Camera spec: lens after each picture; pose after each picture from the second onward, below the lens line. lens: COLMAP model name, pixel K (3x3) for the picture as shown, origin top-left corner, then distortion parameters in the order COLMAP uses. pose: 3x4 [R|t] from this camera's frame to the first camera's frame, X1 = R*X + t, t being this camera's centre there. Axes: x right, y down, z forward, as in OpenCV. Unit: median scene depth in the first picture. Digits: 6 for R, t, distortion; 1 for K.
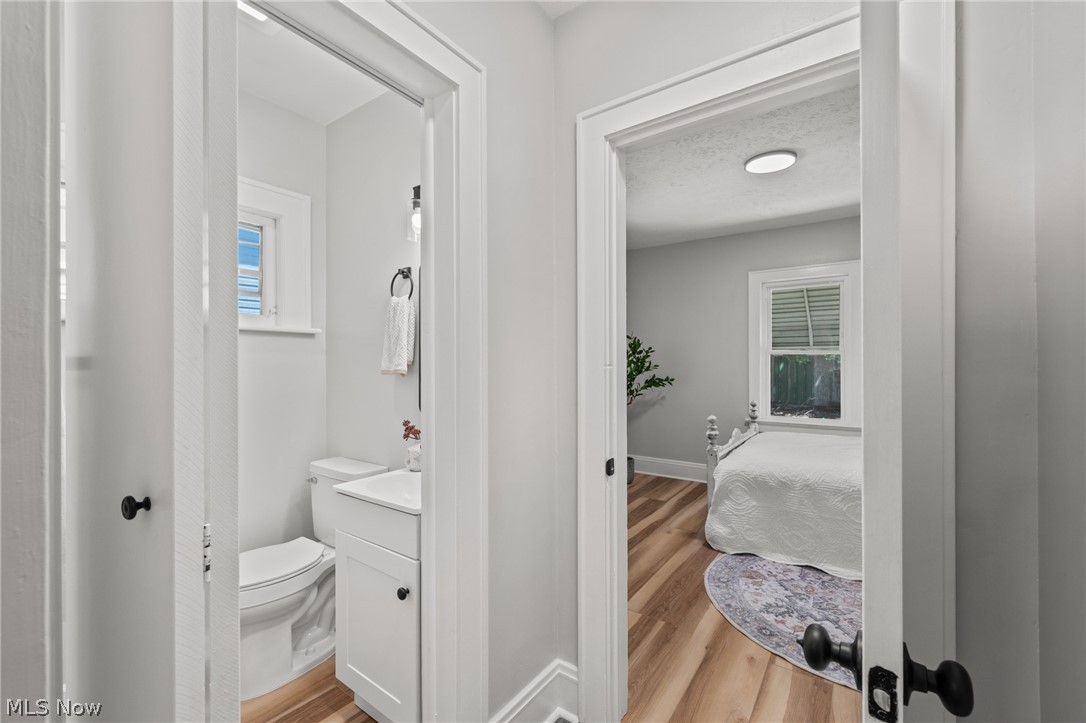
lens RADIAL K [[461.9, 0, 537.2], [0, 461.9, 359.5], [0, 0, 1]] dist [0.000954, -0.000229]
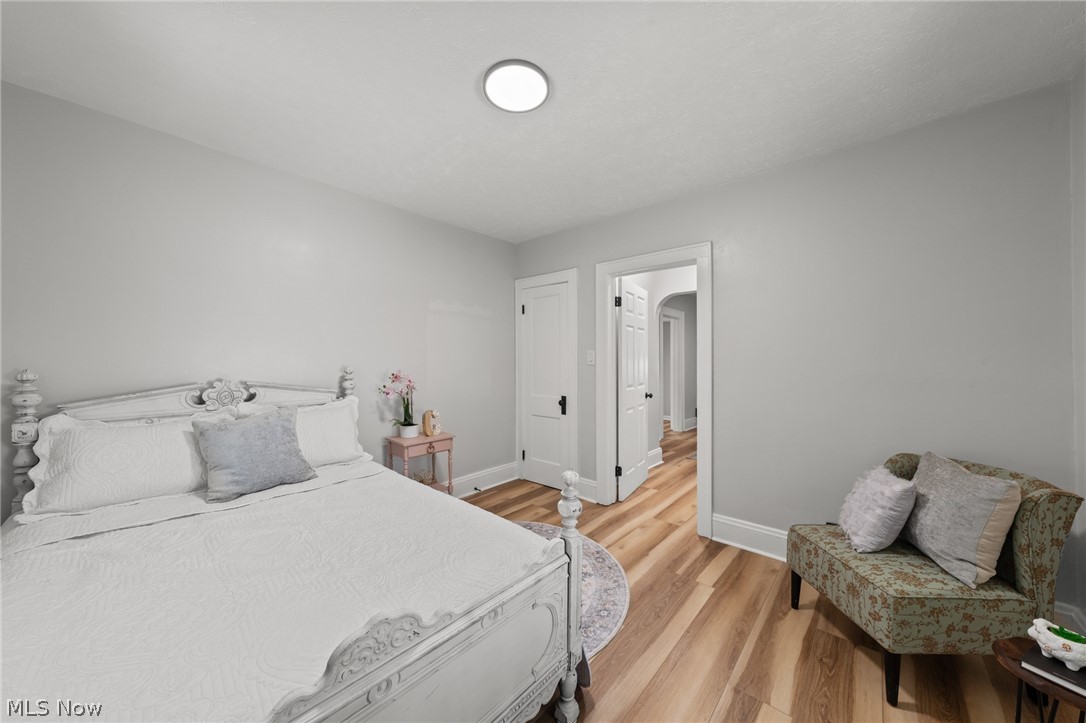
lens RADIAL K [[372.3, 0, 540.4], [0, 372.3, 358.3], [0, 0, 1]] dist [-0.005862, 0.000772]
pose [[-0.993993, 0.006246, 0.109267, 0.244412], [0.005959, 0.999978, -0.002948, -0.001959], [-0.109283, -0.002279, -0.994008, 0.946046]]
